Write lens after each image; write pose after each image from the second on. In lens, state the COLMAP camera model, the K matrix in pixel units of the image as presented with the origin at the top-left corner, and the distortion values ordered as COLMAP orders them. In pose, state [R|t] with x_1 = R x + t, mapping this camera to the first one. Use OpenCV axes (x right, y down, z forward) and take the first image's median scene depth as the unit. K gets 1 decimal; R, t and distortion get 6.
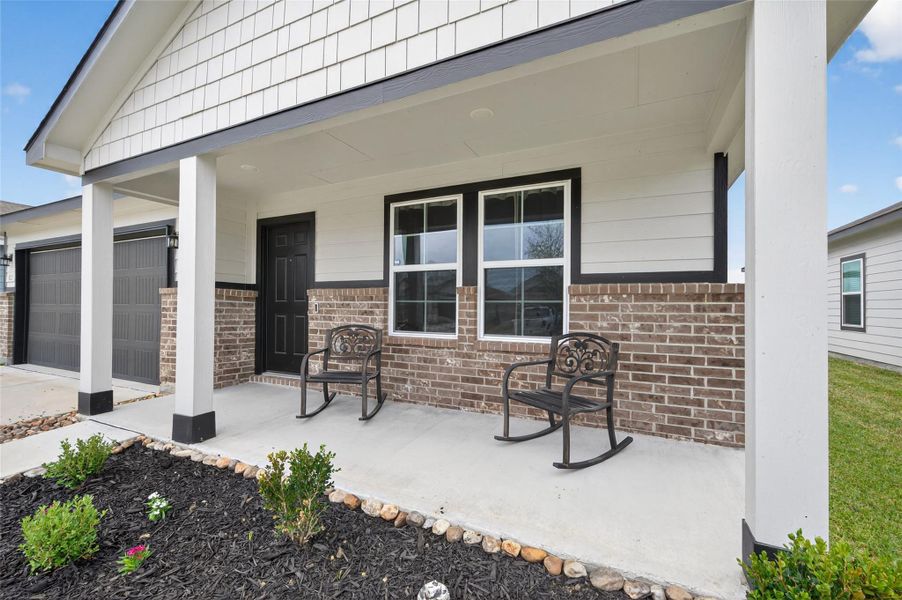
lens RADIAL K [[380.9, 0, 451.0], [0, 380.9, 300.0], [0, 0, 1]] dist [-0.001627, -0.000238]
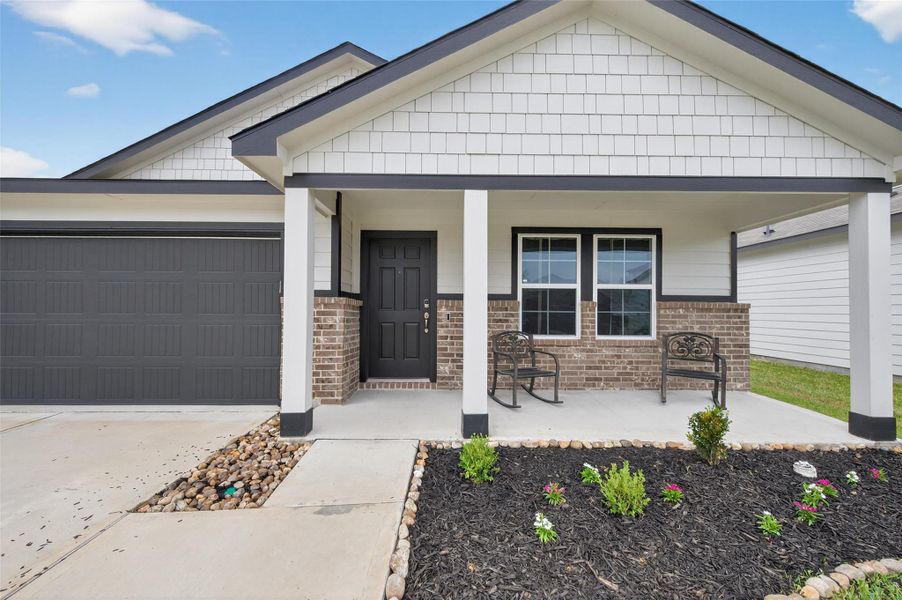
lens RADIAL K [[348.5, 0, 452.4], [0, 348.5, 303.0], [0, 0, 1]] dist [0.002572, -0.000055]
pose [[0.896157, 0.006919, 0.443684, -0.978778], [-0.007943, 0.999968, 0.000448, -0.026143], [-0.443667, -0.003925, 0.896183, 0.073491]]
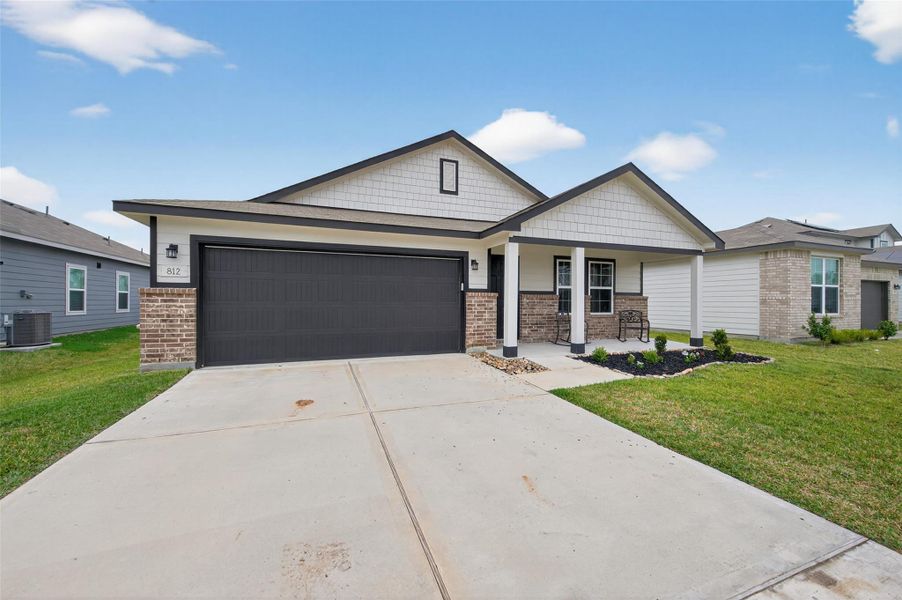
lens RADIAL K [[348.5, 0, 452.4], [0, 348.5, 303.0], [0, 0, 1]] dist [0.002572, -0.000055]
pose [[0.685685, -0.006864, 0.727866, -2.475051], [-0.010463, 0.999759, 0.019286, -0.018186], [-0.727823, -0.020840, 0.685448, -0.020109]]
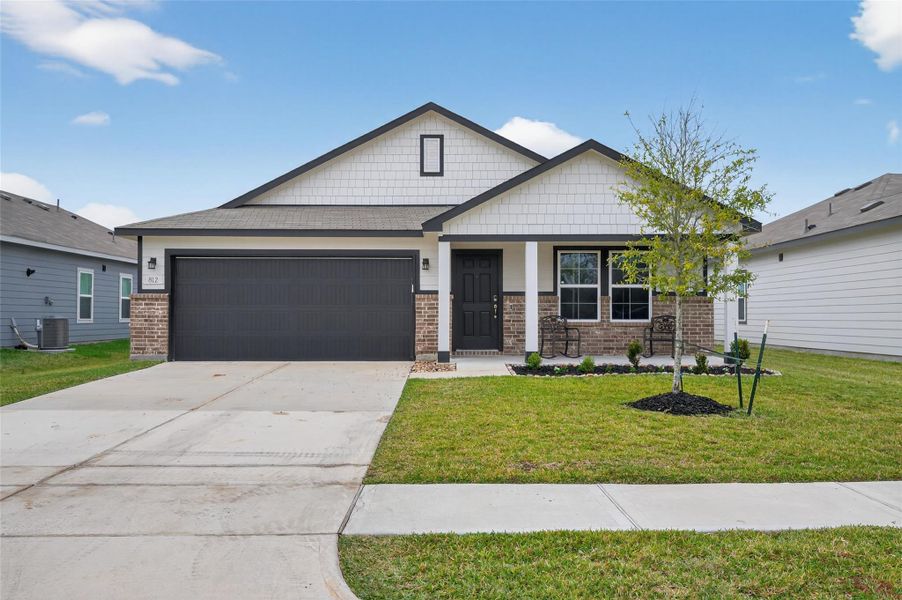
lens RADIAL K [[760.9, 0, 451.0], [0, 760.9, 300.0], [0, 0, 1]] dist [0.010225, -0.008773]
pose [[0.898743, 0.002348, 0.438469, -2.549616], [-0.002524, 0.999997, -0.000180, -0.011728], [-0.438468, -0.000945, 0.898746, -2.378964]]
